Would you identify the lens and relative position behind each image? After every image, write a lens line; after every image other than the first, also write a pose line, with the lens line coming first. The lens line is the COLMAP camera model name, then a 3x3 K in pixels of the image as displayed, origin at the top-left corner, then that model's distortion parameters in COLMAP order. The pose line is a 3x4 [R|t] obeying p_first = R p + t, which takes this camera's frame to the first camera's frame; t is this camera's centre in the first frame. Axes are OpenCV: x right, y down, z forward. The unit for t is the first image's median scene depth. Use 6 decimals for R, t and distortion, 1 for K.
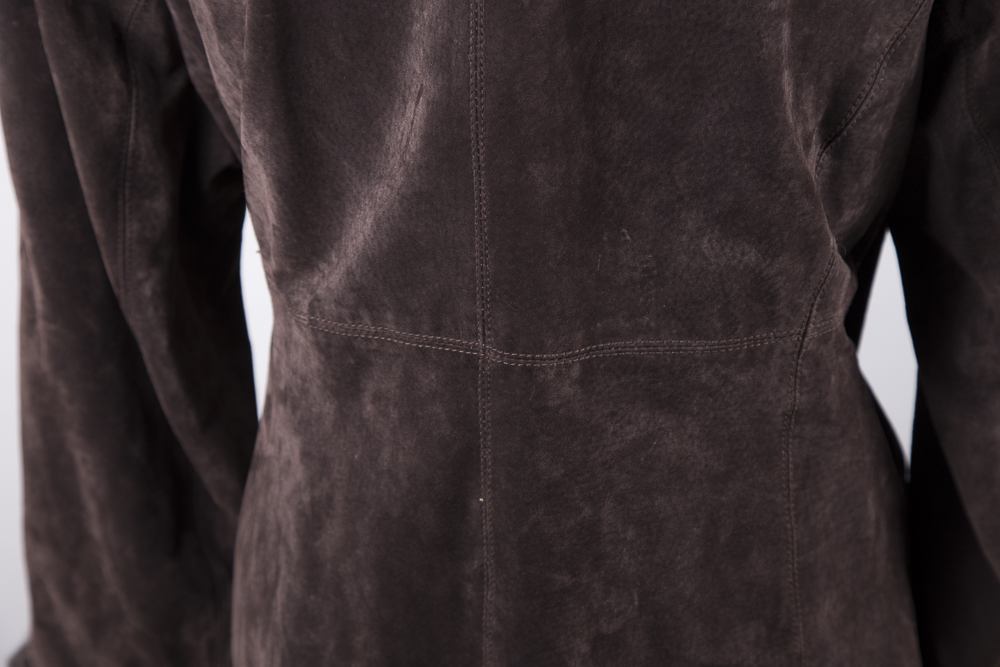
lens RADIAL K [[2073.0, 0, 498.4], [0, 2073.0, 338.1], [0, 0, 1]] dist [0.287776, 0.000000]
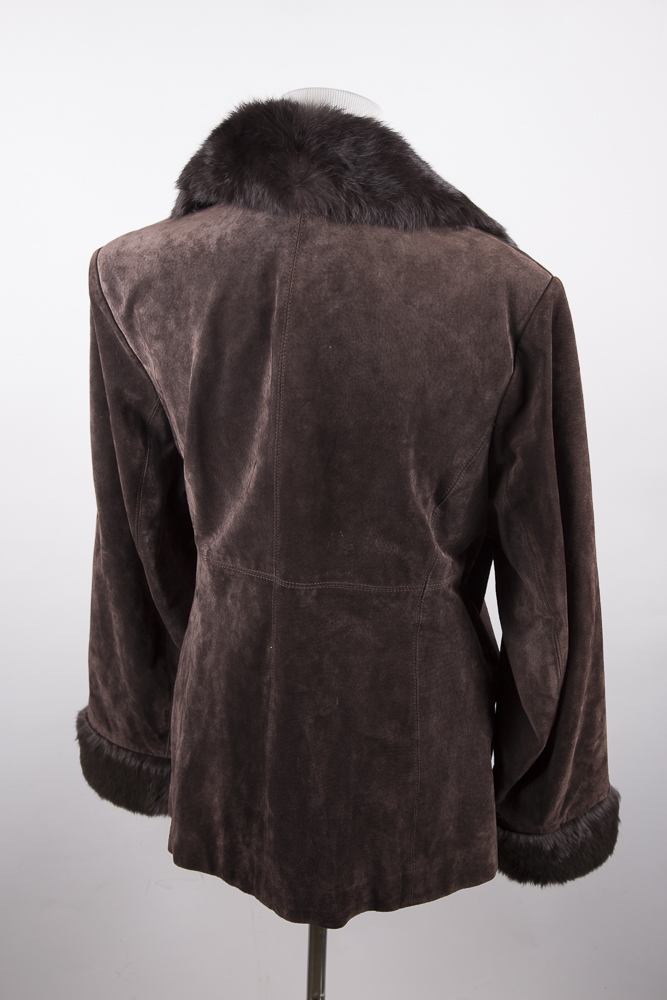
lens RADIAL K [[1461.6, 0, 335.2], [0, 1461.6, 507.7], [0, 0, 1]] dist [0.177210, 0.000000]
pose [[0.984491, 0.100059, -0.144100, 0.258036], [-0.110568, 0.991618, -0.066849, 0.026123], [0.136204, 0.081745, 0.987303, -0.519909]]
